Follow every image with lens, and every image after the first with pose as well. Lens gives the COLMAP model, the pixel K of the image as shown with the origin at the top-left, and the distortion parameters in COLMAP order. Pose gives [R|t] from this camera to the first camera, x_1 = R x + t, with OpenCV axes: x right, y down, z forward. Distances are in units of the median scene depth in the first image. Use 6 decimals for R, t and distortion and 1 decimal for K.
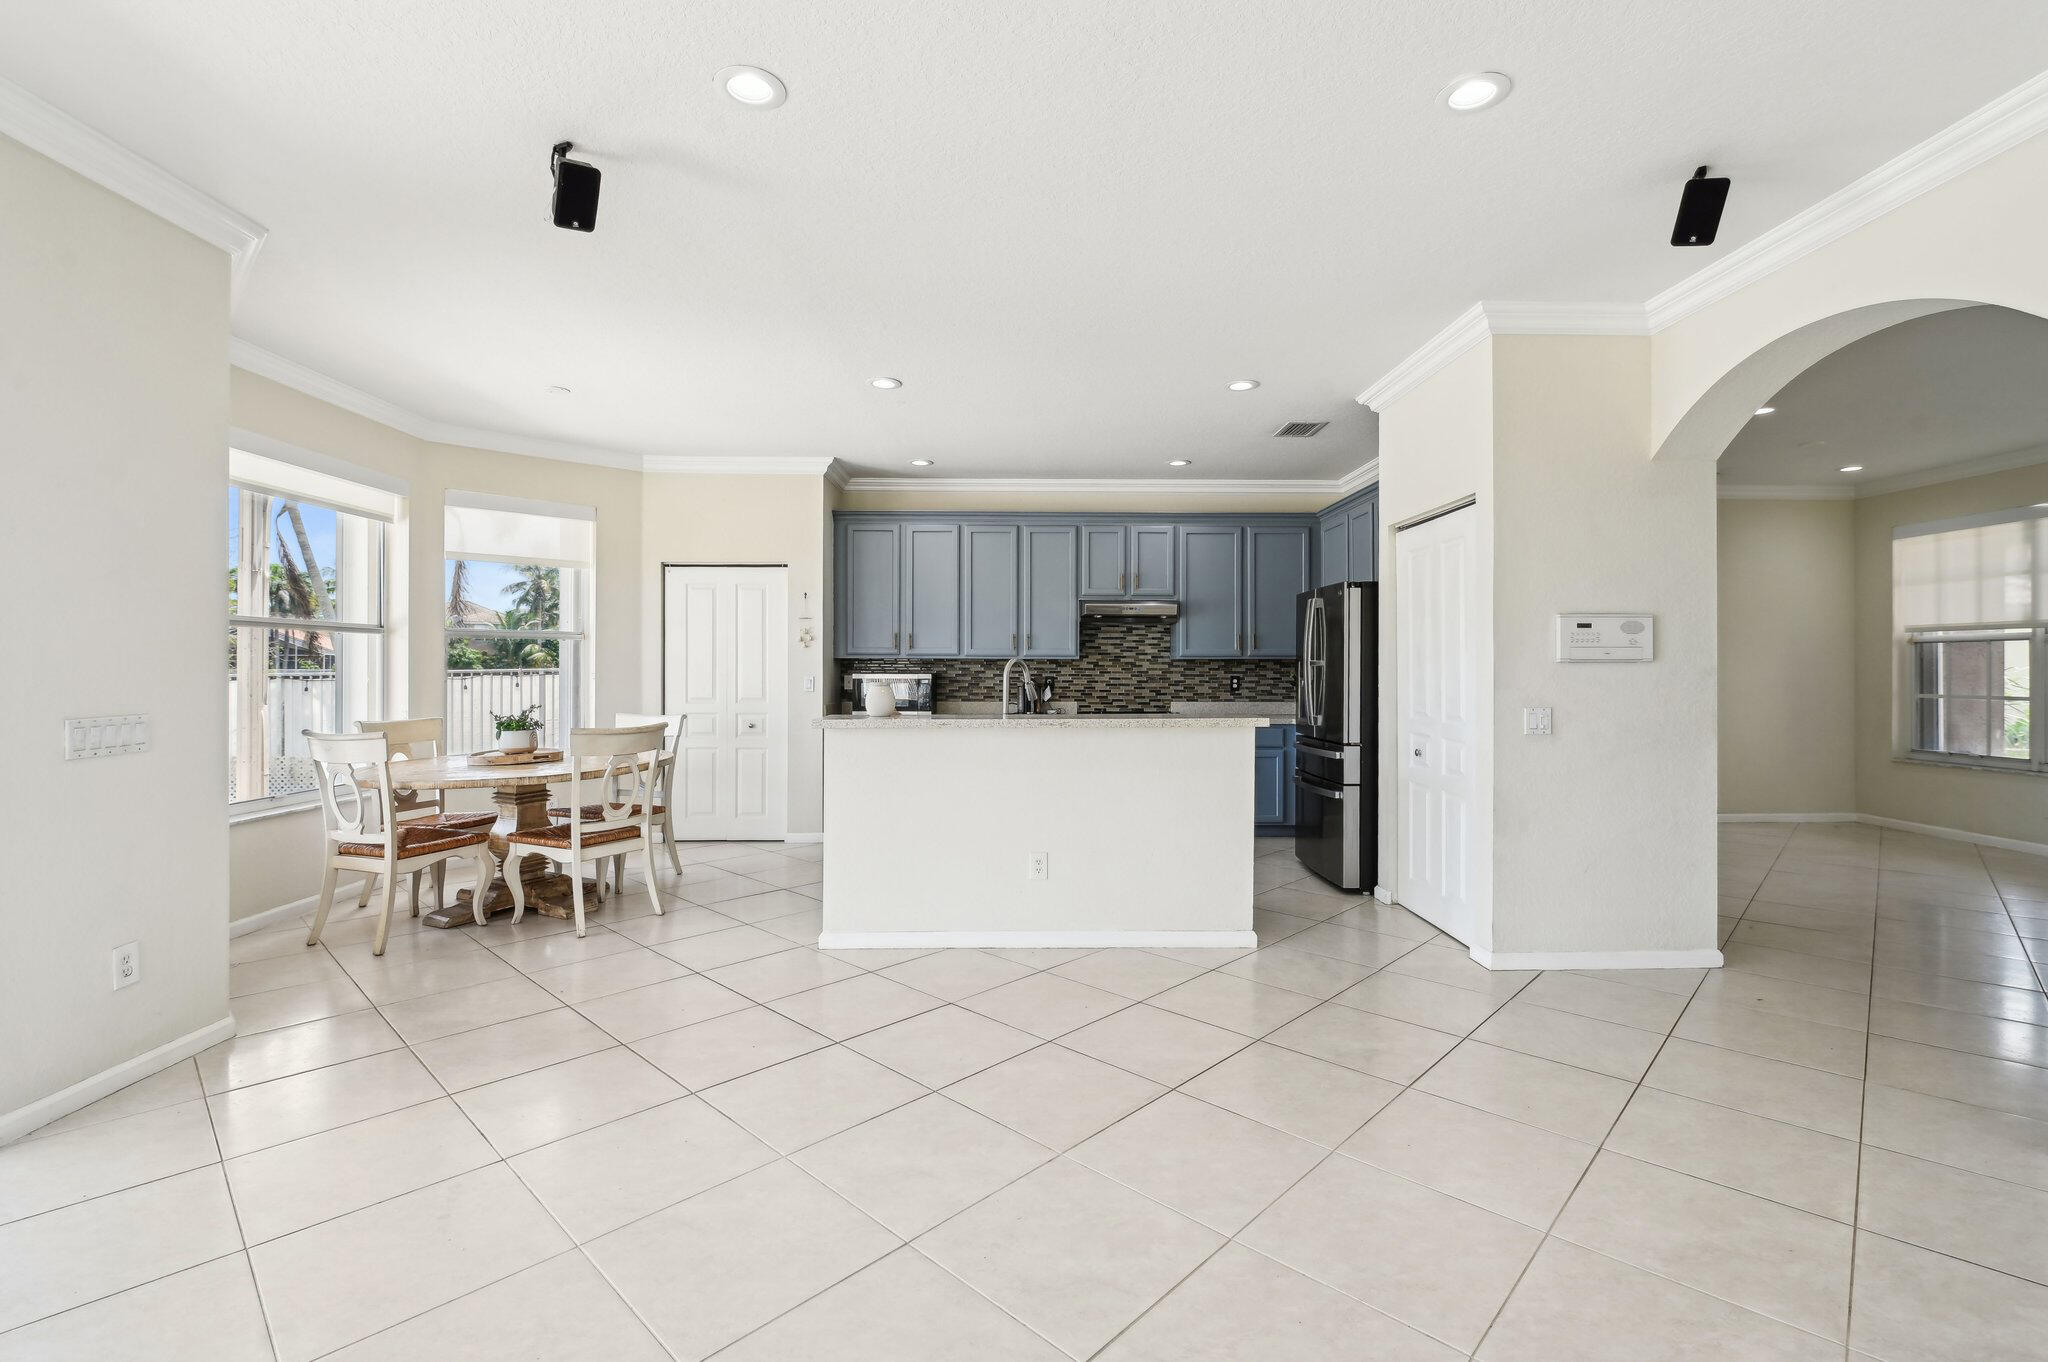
lens RADIAL K [[905.6, 0, 1030.3], [0, 905.6, 666.9], [0, 0, 1]] dist [-0.007895, -0.002830]
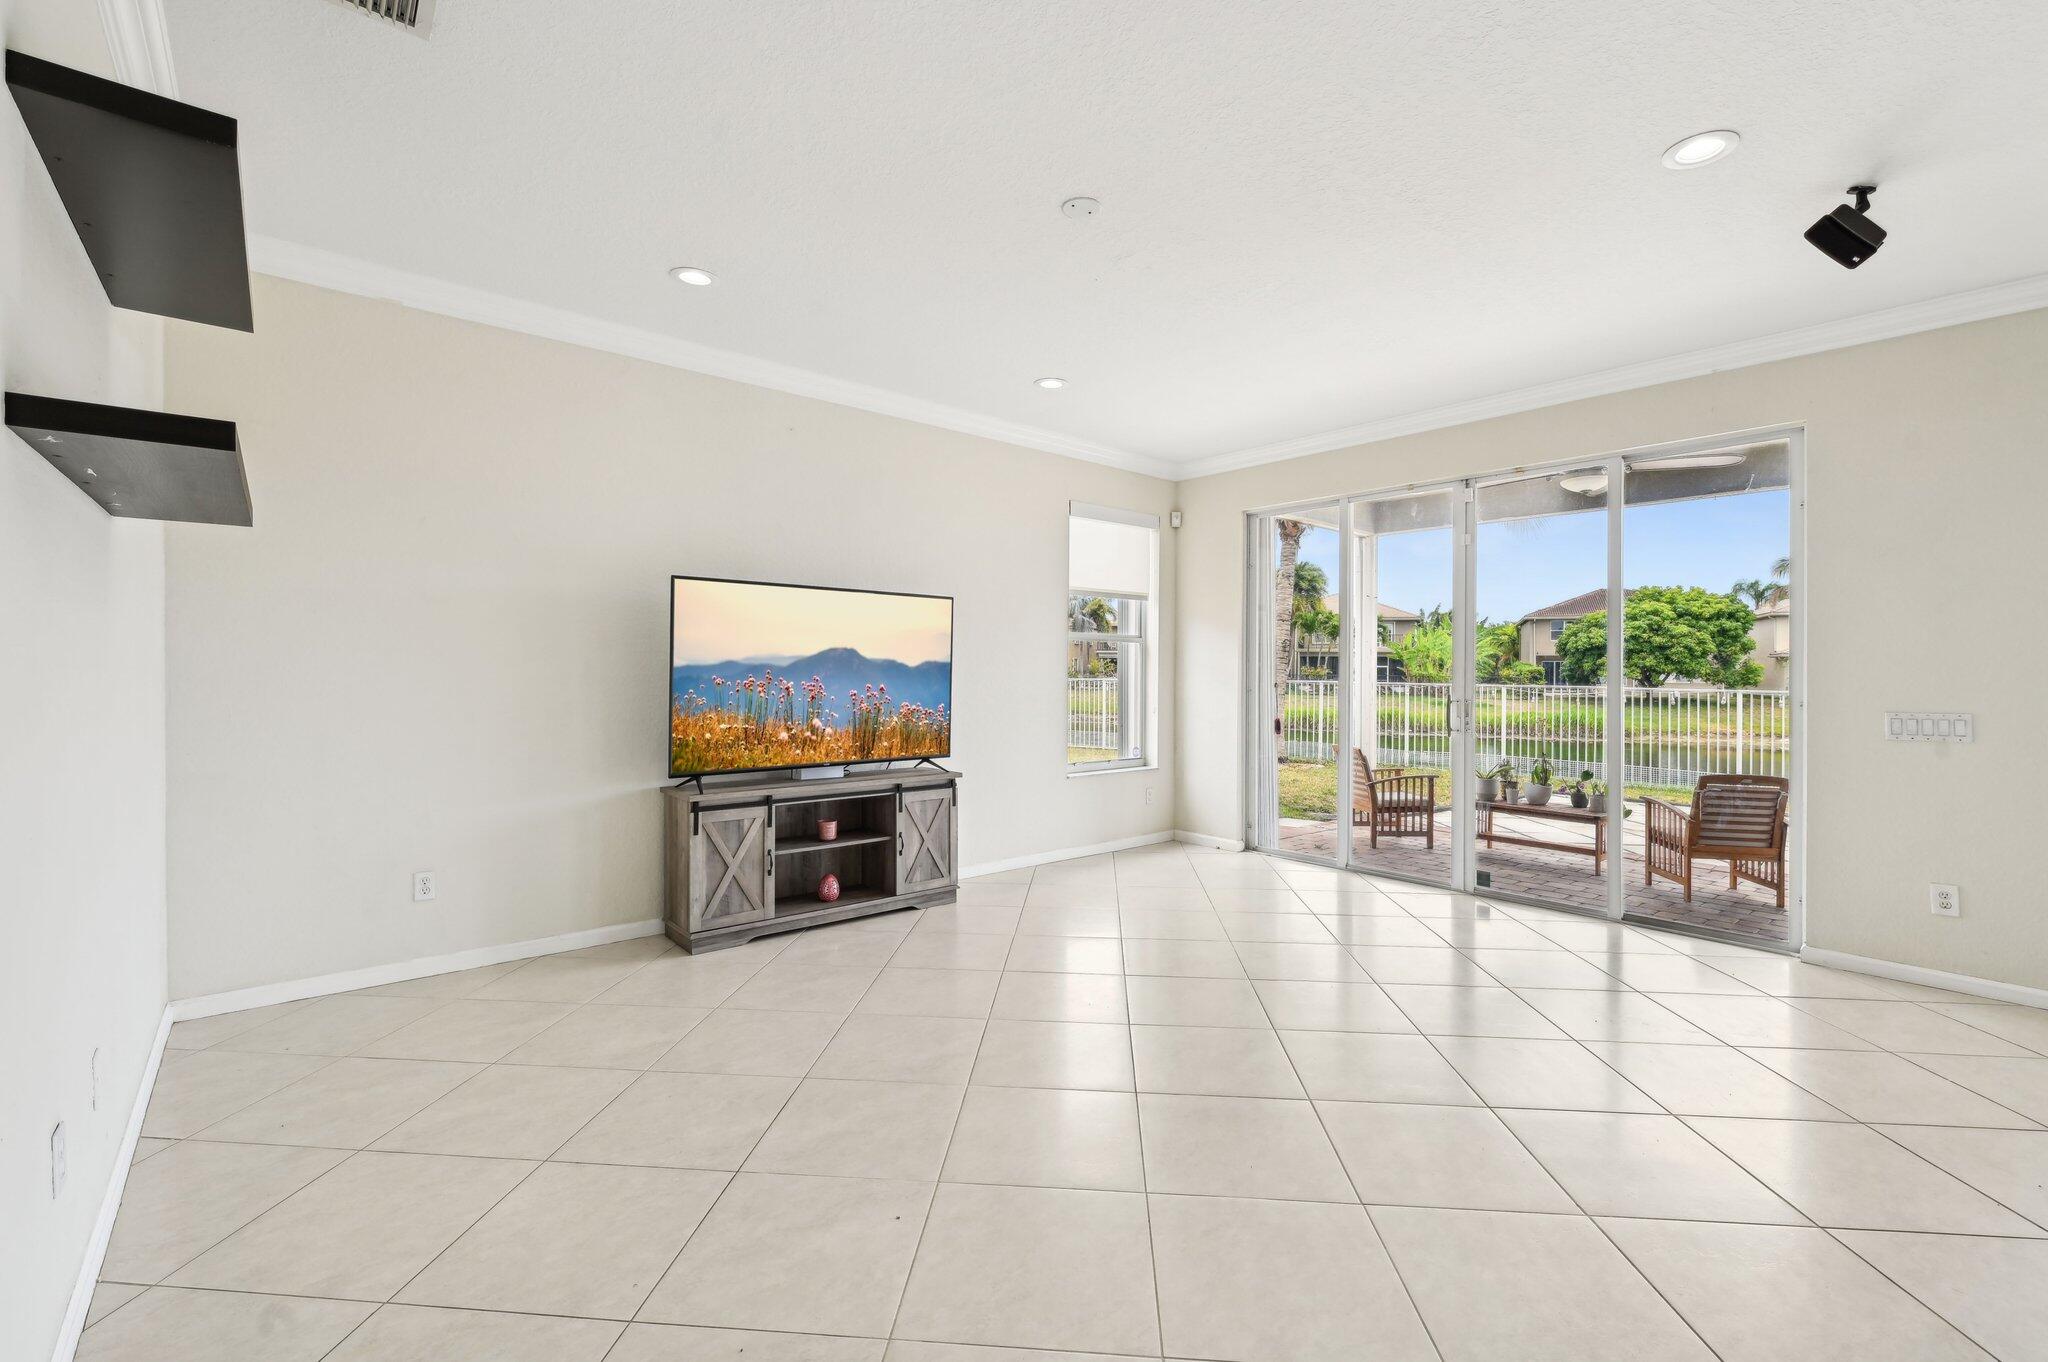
lens RADIAL K [[865.2, 0, 1028.5], [0, 865.2, 680.7], [0, 0, 1]] dist [-0.006869, -0.002880]
pose [[-0.771603, 0.000584, -0.636104, 0.352790], [-0.010610, 0.999849, 0.013789, 0.001108], [0.636016, 0.017389, -0.771480, 0.453750]]
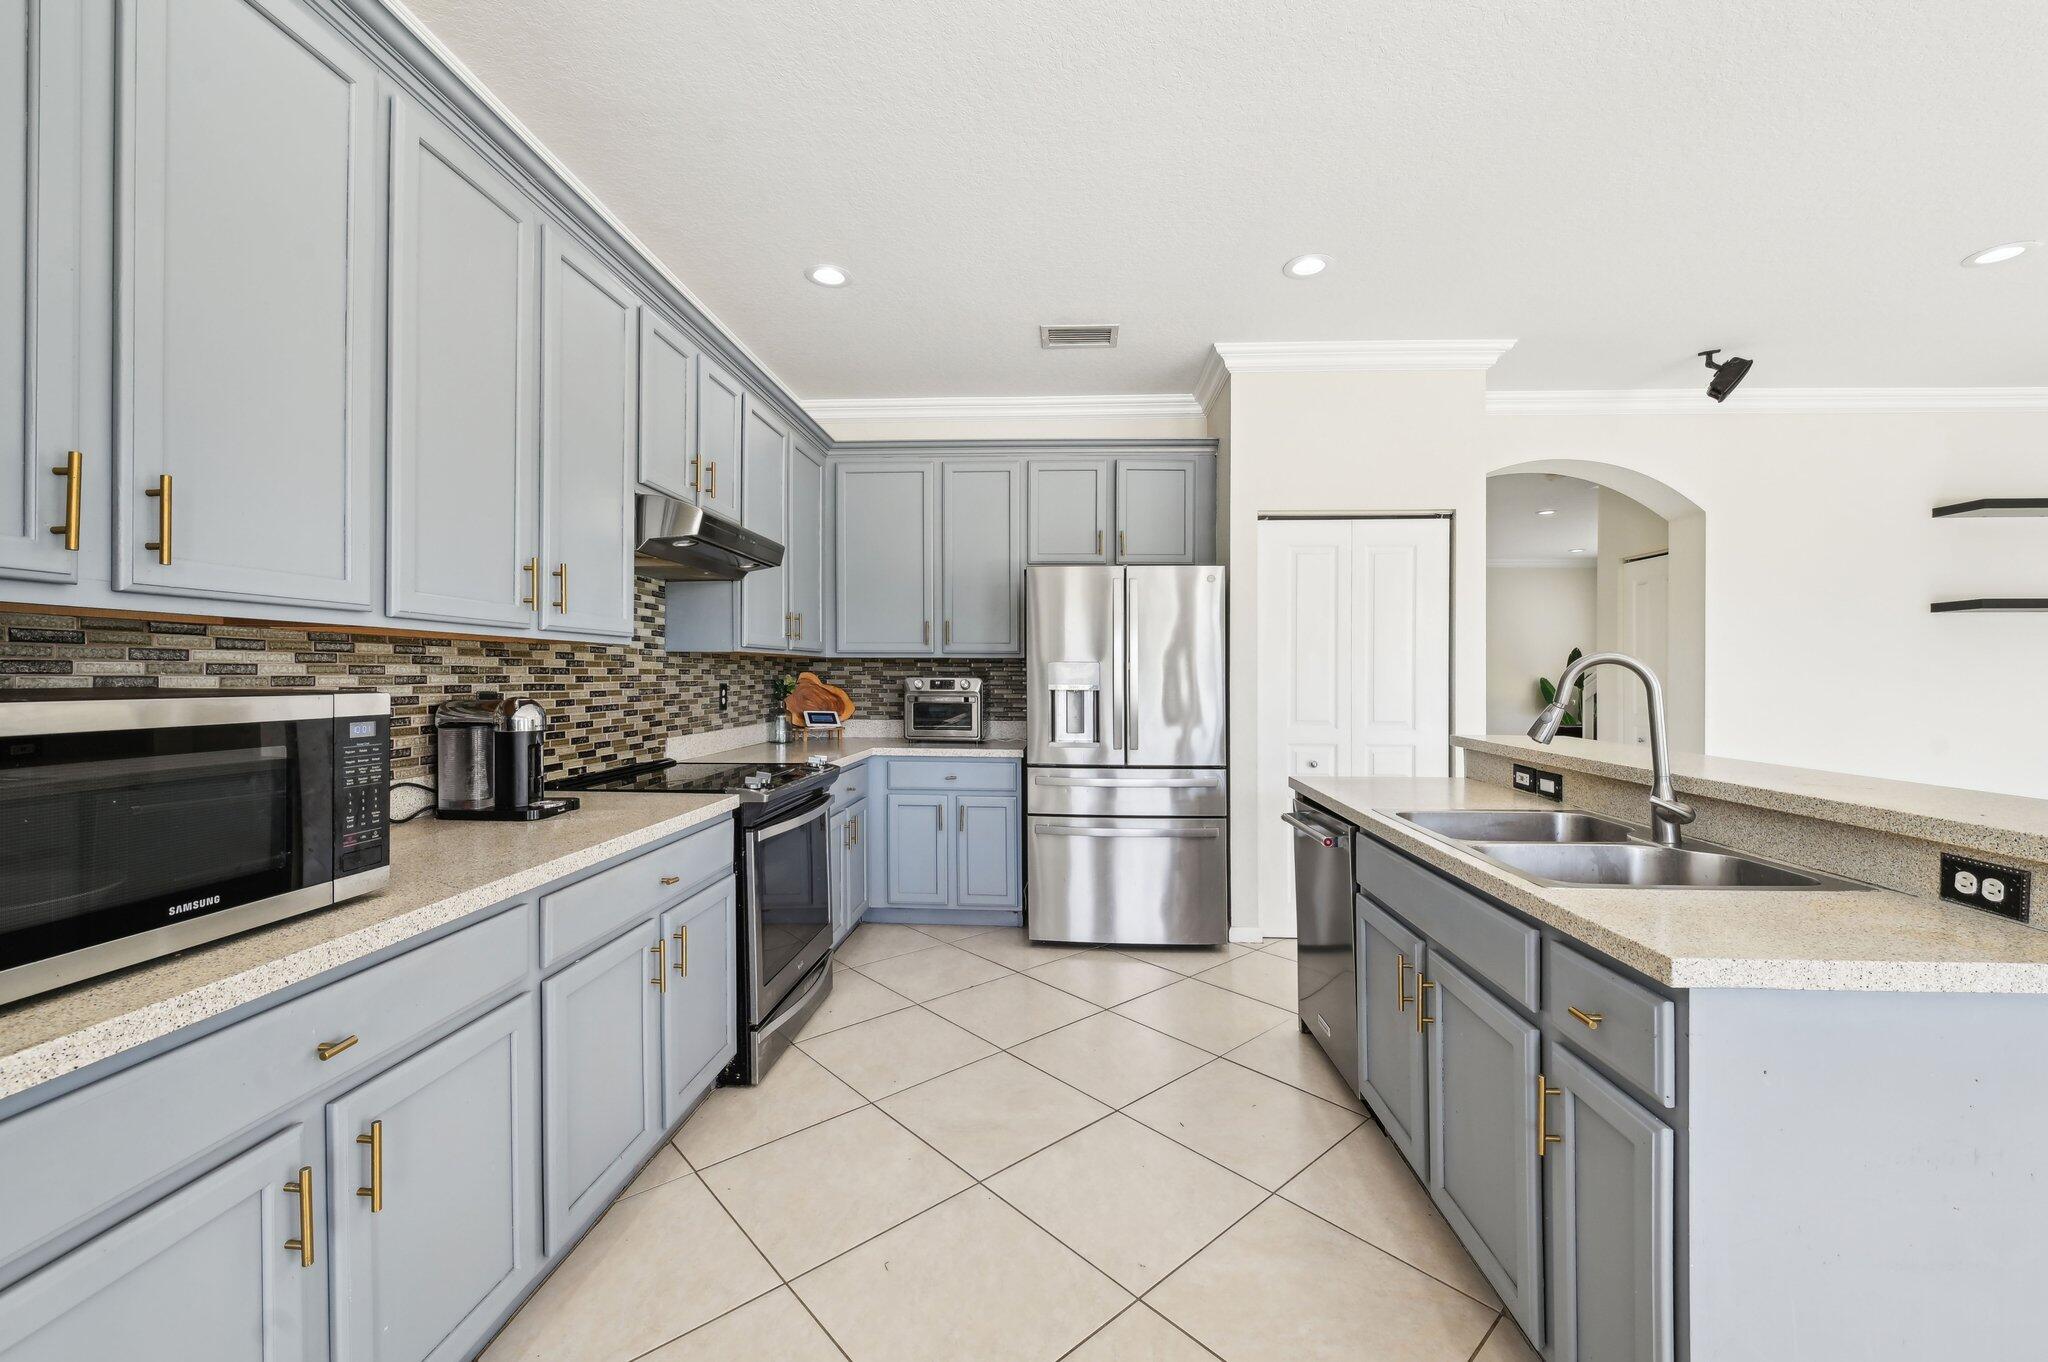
lens RADIAL K [[816.1, 0, 1034.4], [0, 816.1, 677.8], [0, 0, 1]] dist [-0.007494, -0.001202]
pose [[0.068064, -0.005852, 0.997664, -0.299136], [-0.007024, 0.999955, 0.006345, 0.002039], [-0.997656, -0.007440, 0.068020, 0.850023]]
